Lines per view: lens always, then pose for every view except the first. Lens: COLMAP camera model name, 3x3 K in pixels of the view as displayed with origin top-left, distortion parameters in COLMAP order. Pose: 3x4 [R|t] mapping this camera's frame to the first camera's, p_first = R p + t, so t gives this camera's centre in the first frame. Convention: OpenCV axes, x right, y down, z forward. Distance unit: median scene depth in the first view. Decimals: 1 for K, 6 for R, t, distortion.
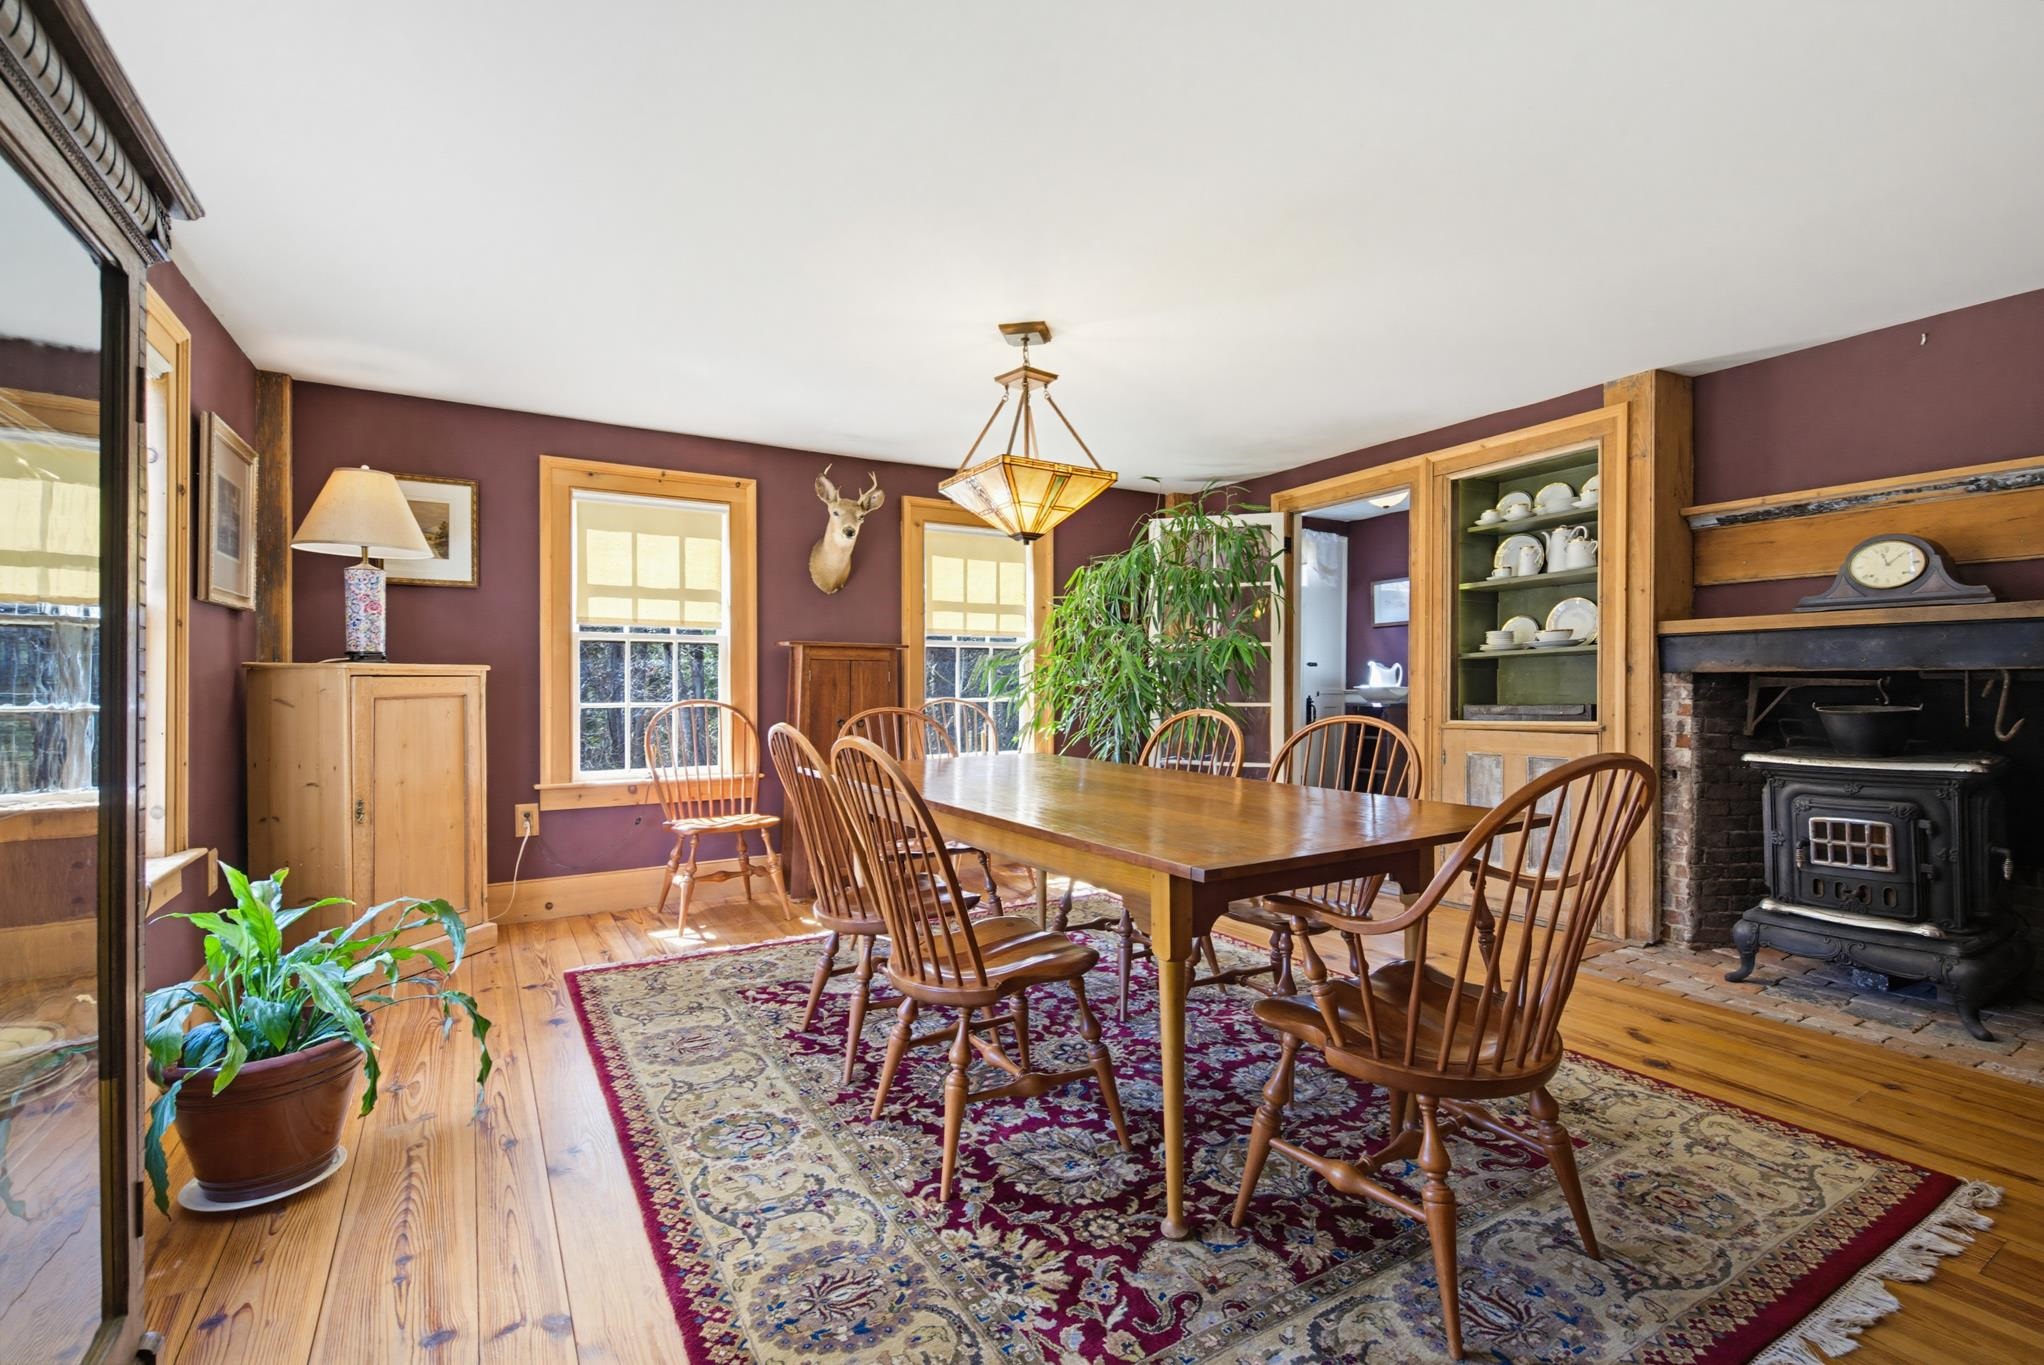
lens RADIAL K [[928.3, 0, 1016.4], [0, 928.3, 691.9], [0, 0, 1]] dist [0.001488, -0.000792]
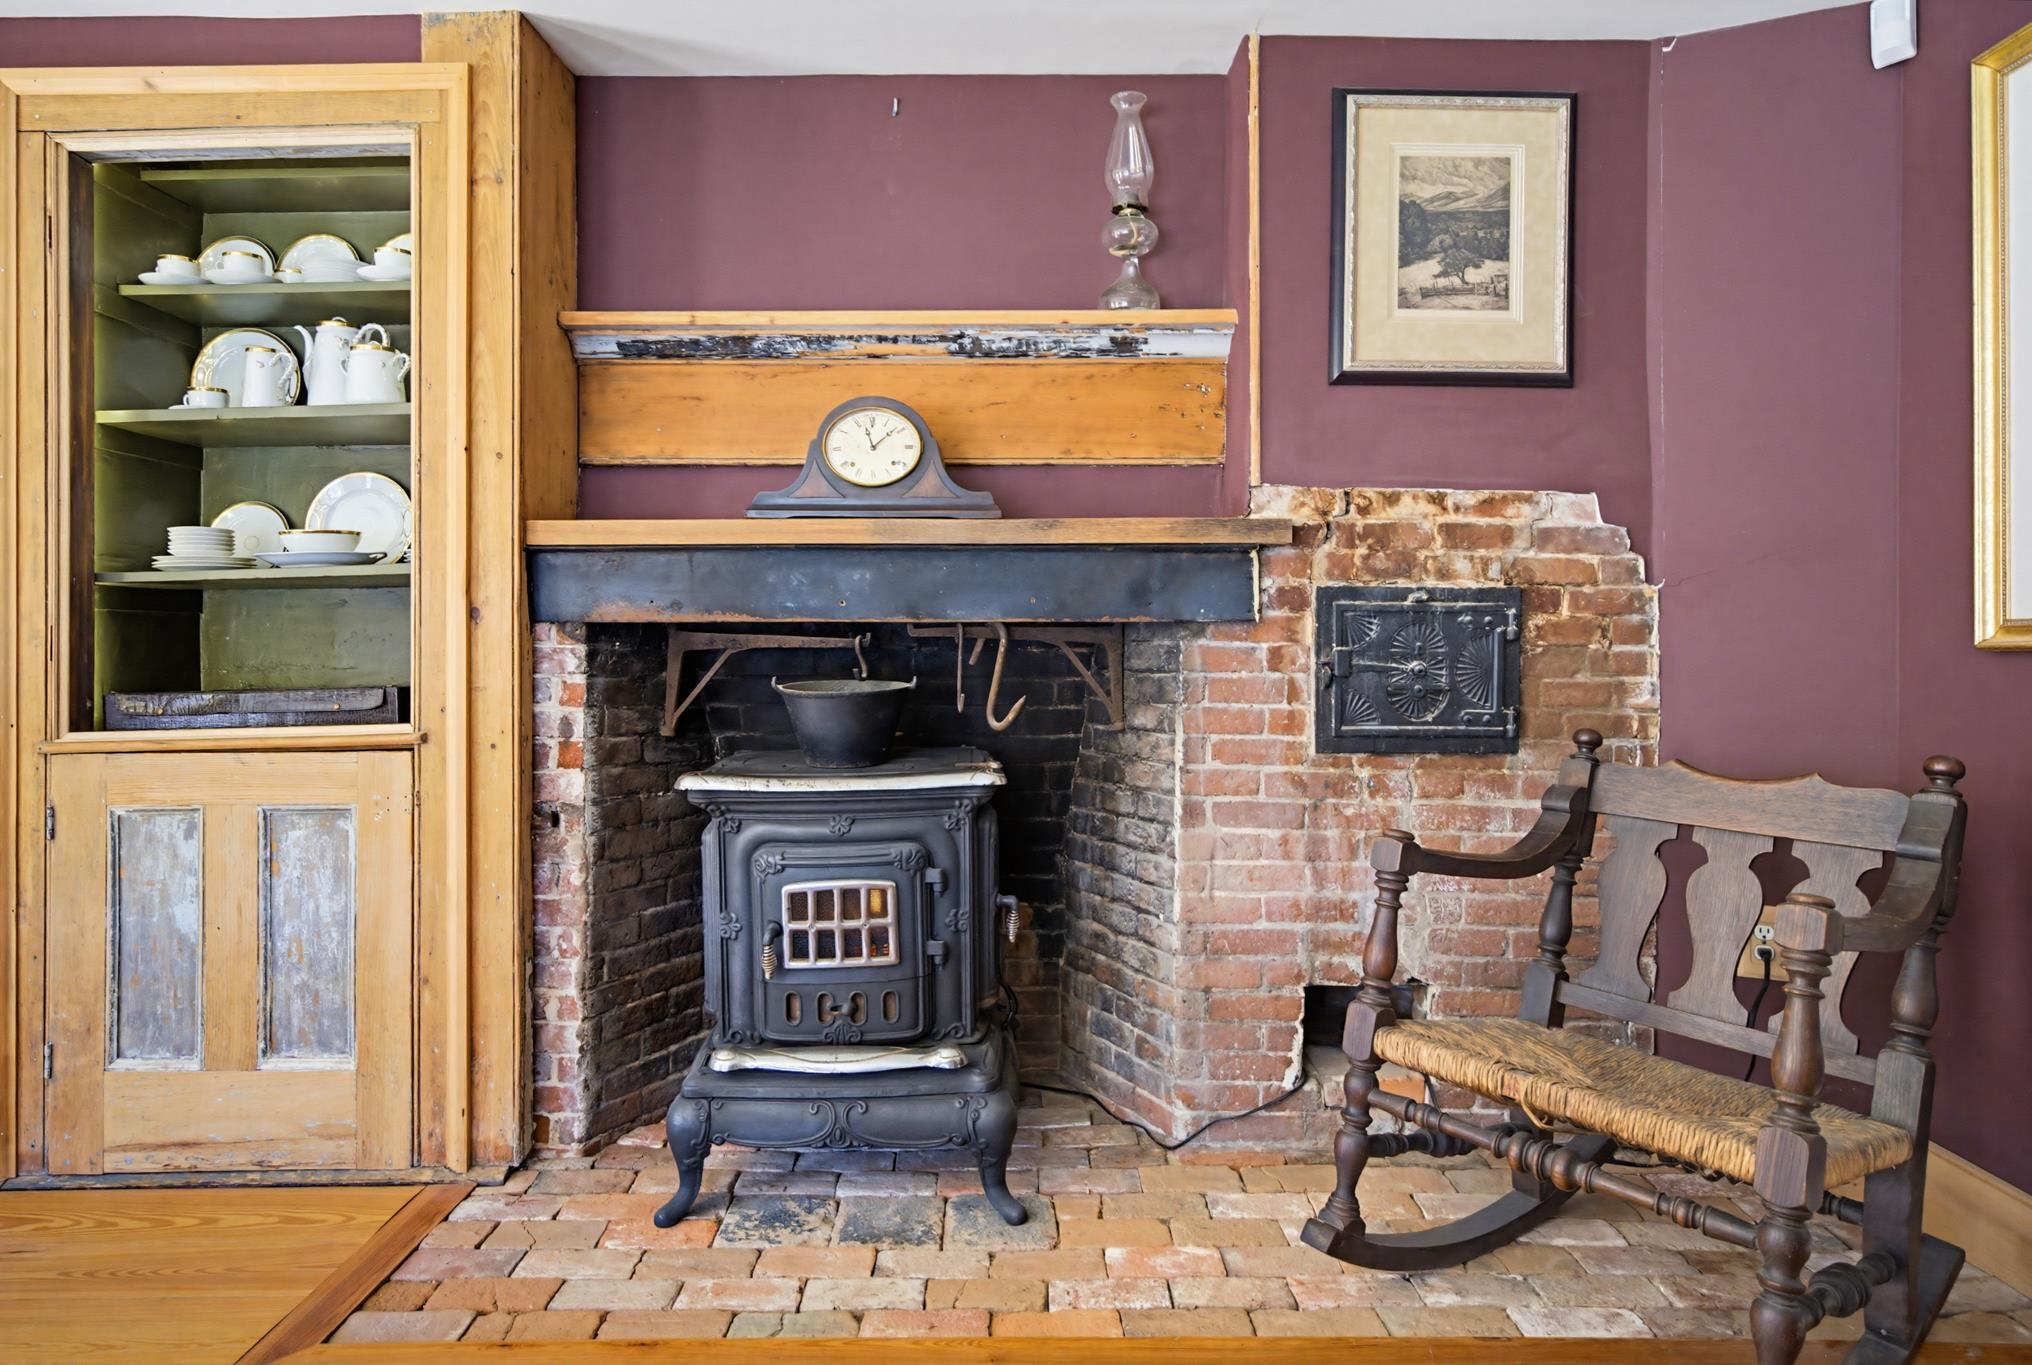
lens RADIAL K [[1162.3, 0, 1016.9], [0, 1162.3, 649.8], [0, 0, 1]] dist [0.002268, -0.001011]
pose [[0.497794, 0.002306, 0.867293, 0.278913], [0.007811, 0.999944, -0.007142, 0.000964], [-0.867260, 0.010330, 0.497748, 0.459613]]
